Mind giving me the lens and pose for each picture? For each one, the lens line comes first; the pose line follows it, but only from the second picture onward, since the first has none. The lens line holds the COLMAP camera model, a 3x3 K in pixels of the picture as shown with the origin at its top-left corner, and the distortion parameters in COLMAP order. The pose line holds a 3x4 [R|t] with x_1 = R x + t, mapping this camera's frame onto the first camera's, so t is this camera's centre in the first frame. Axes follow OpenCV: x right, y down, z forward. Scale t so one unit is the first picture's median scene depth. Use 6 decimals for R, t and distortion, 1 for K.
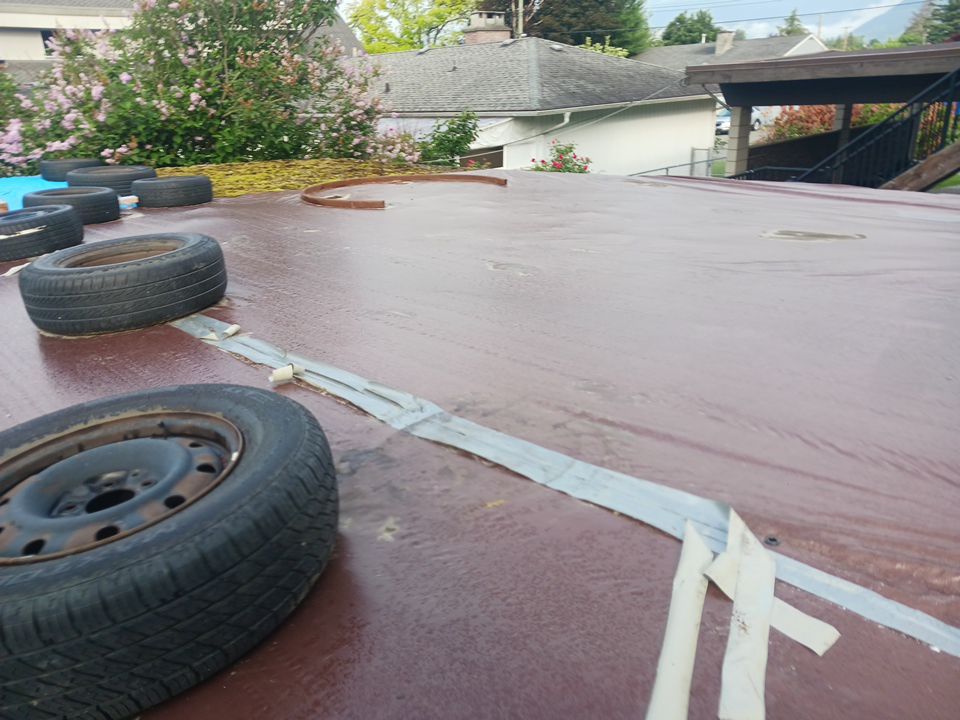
lens RADIAL K [[758.1, 0, 480.0], [0, 758.1, 360.0], [0, 0, 1]] dist [0.009601, 0.004153]
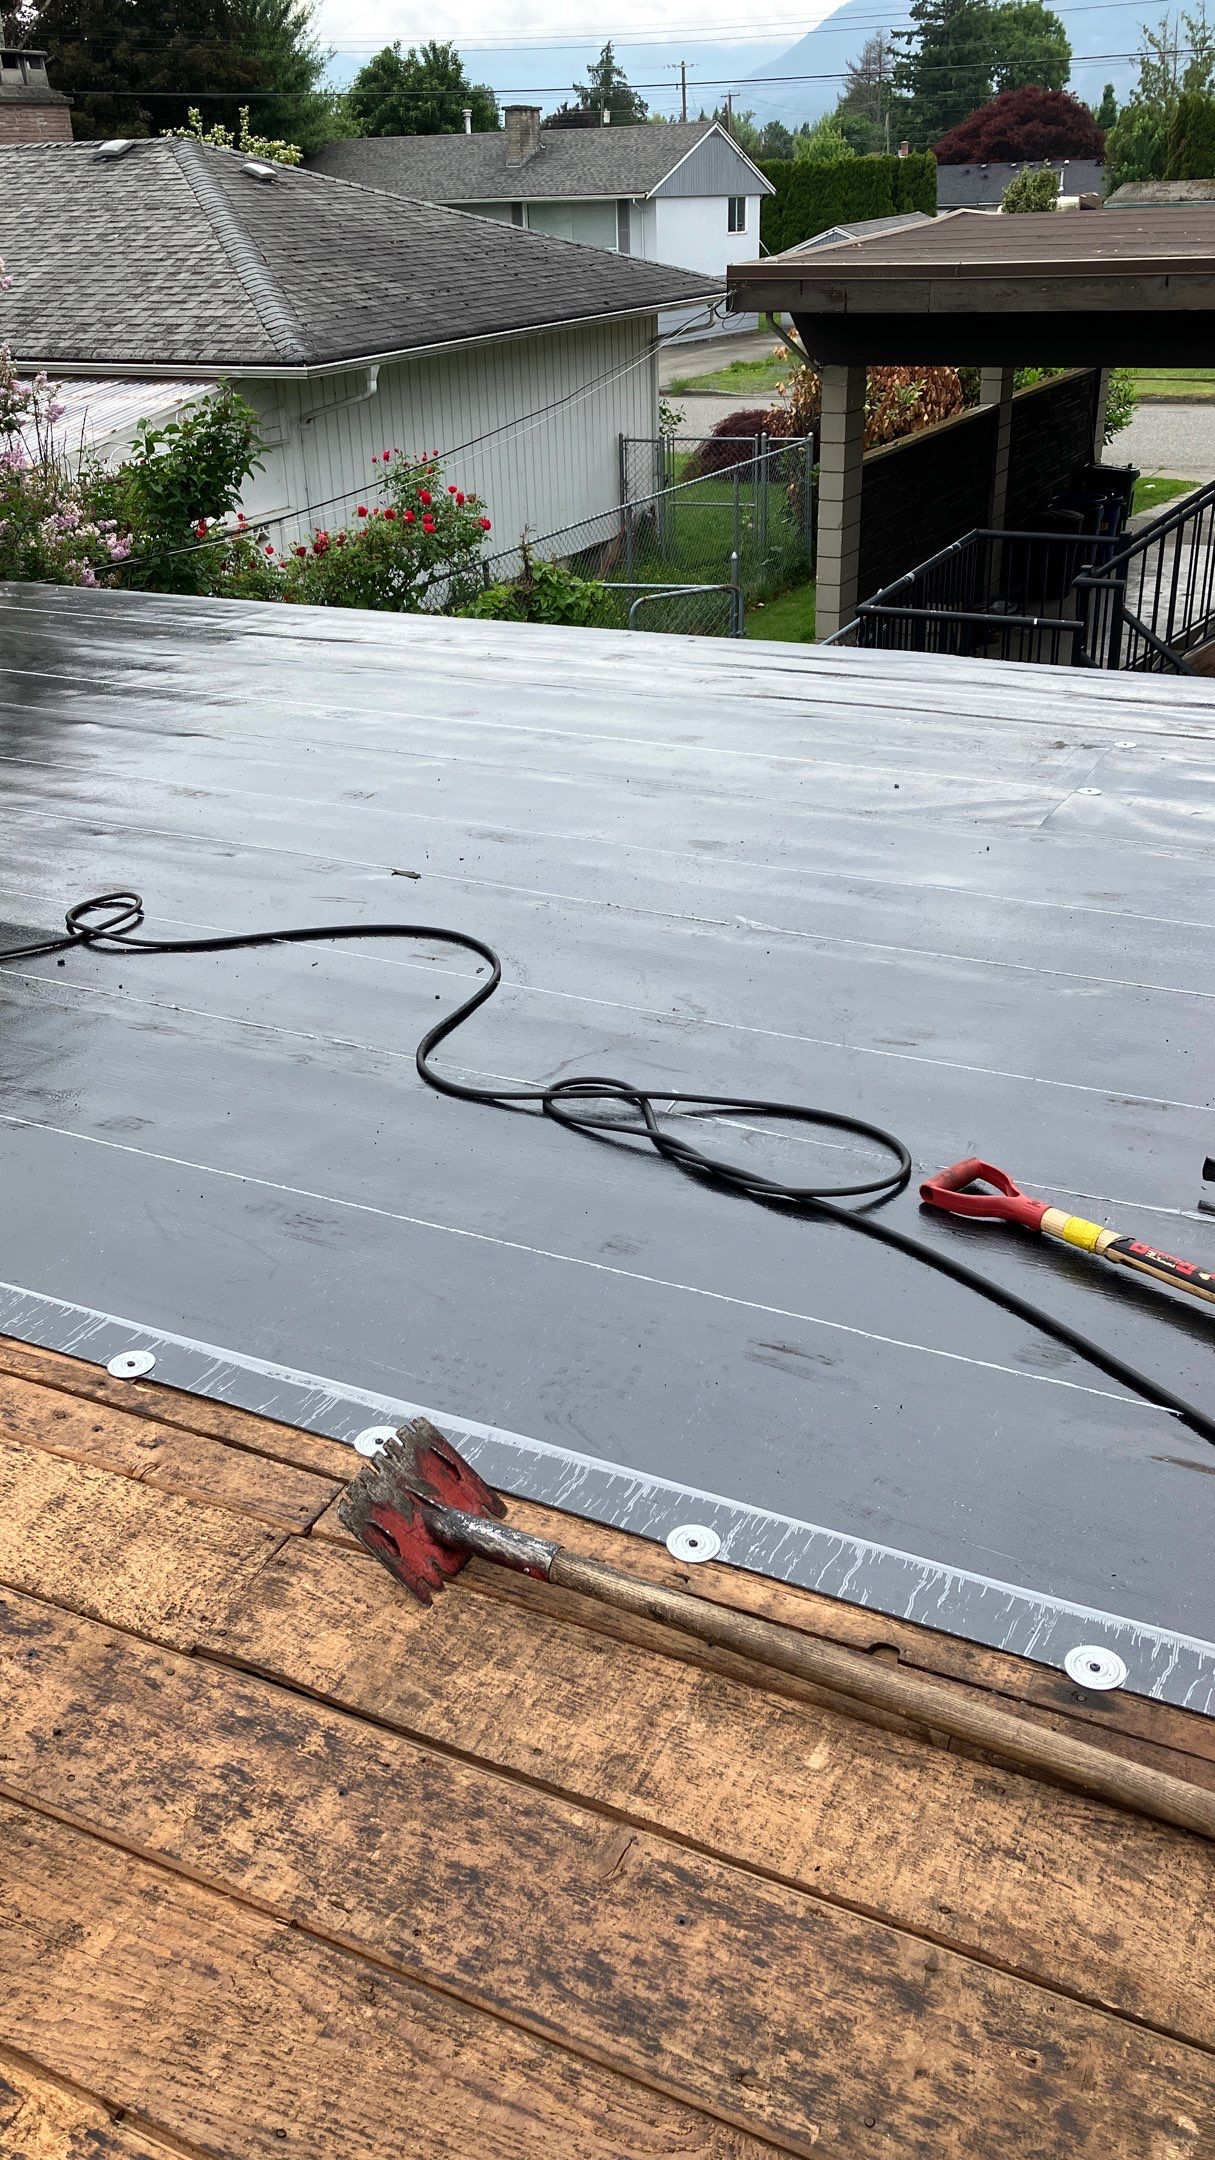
lens RADIAL K [[1800.8, 0, 607.5], [0, 1800.8, 1080.0], [0, 0, 1]] dist [0.001969, 0.014873]
pose [[0.936417, -0.137192, 0.322958, -0.094618], [0.105320, 0.987852, 0.114261, -0.049188], [-0.334710, -0.072982, 0.939491, 0.063142]]
